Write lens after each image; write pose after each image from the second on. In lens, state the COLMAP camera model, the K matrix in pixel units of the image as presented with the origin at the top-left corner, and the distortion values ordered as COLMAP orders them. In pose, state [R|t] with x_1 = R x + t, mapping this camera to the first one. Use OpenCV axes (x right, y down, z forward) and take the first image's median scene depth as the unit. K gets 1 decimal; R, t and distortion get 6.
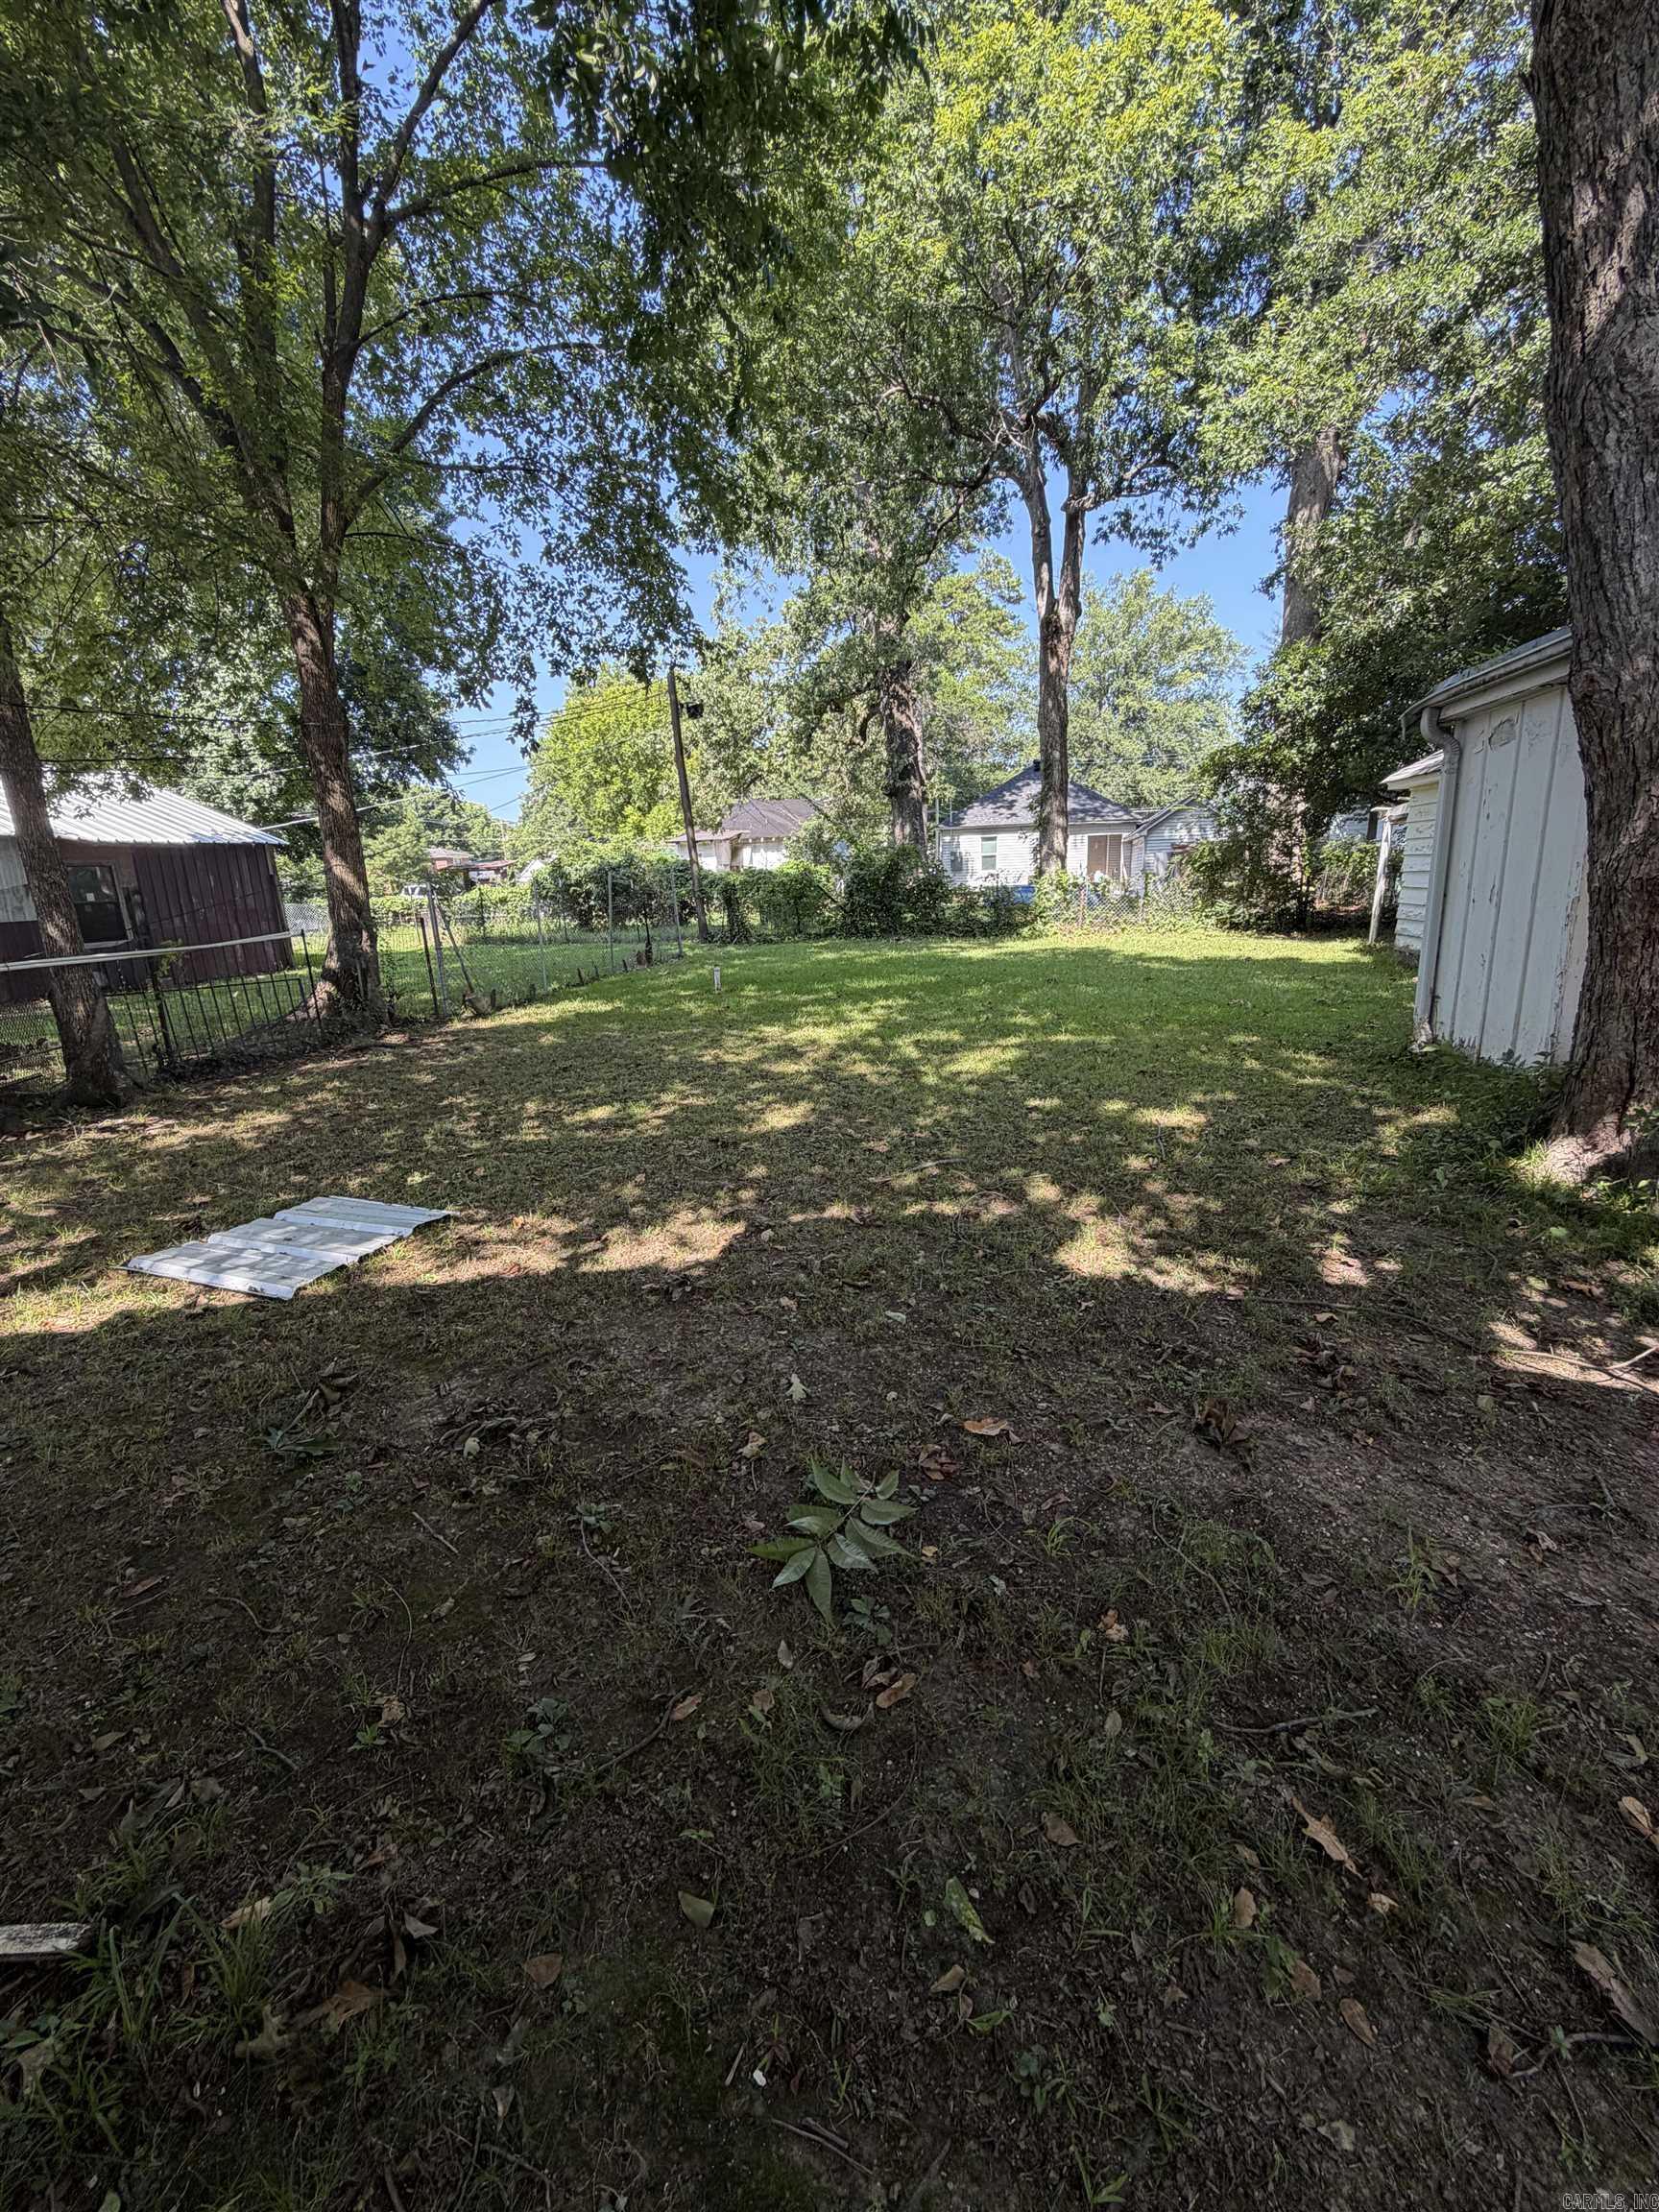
lens RADIAL K [[889.0, 0, 828.3], [0, 889.0, 1099.0], [0, 0, 1]] dist [-0.000310, 0.000296]
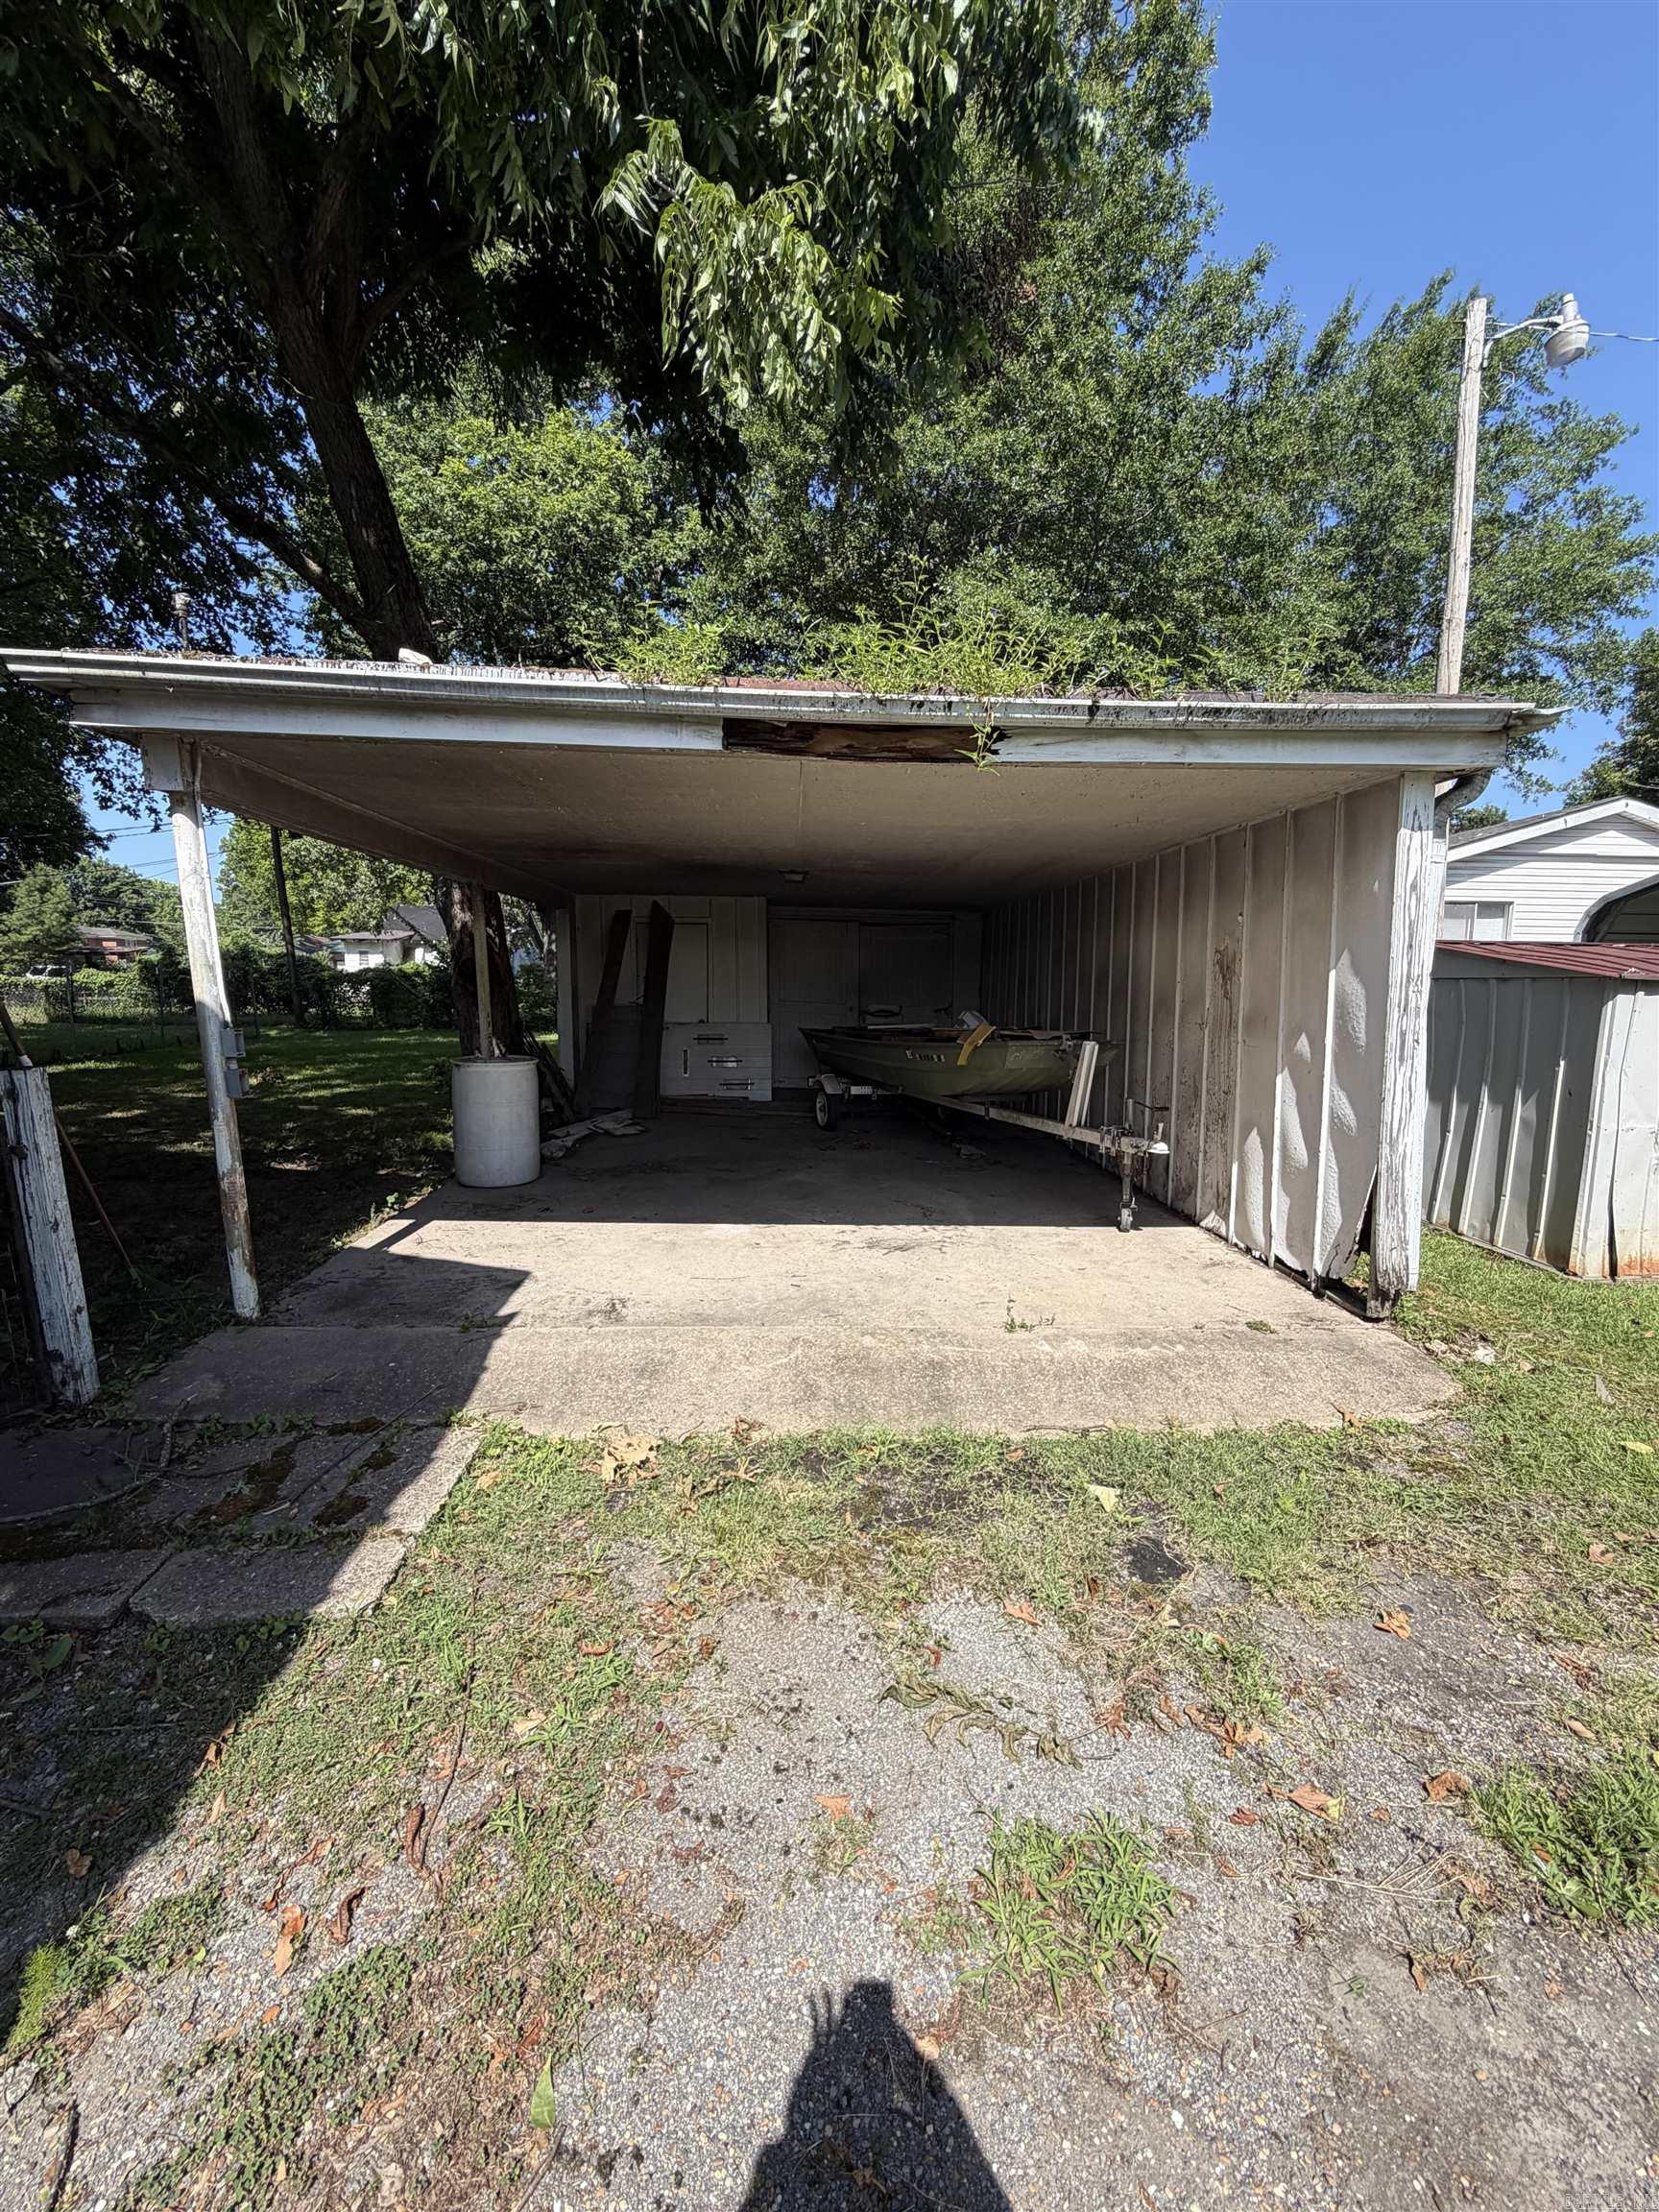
lens RADIAL K [[889.0, 0, 828.3], [0, 889.0, 1099.0], [0, 0, 1]] dist [-0.000310, 0.000296]
pose [[0.964654, 0.015384, 0.263069, 0.120413], [0.016251, 0.992921, -0.117655, 0.032874], [-0.263017, 0.117772, 0.957576, -0.140415]]
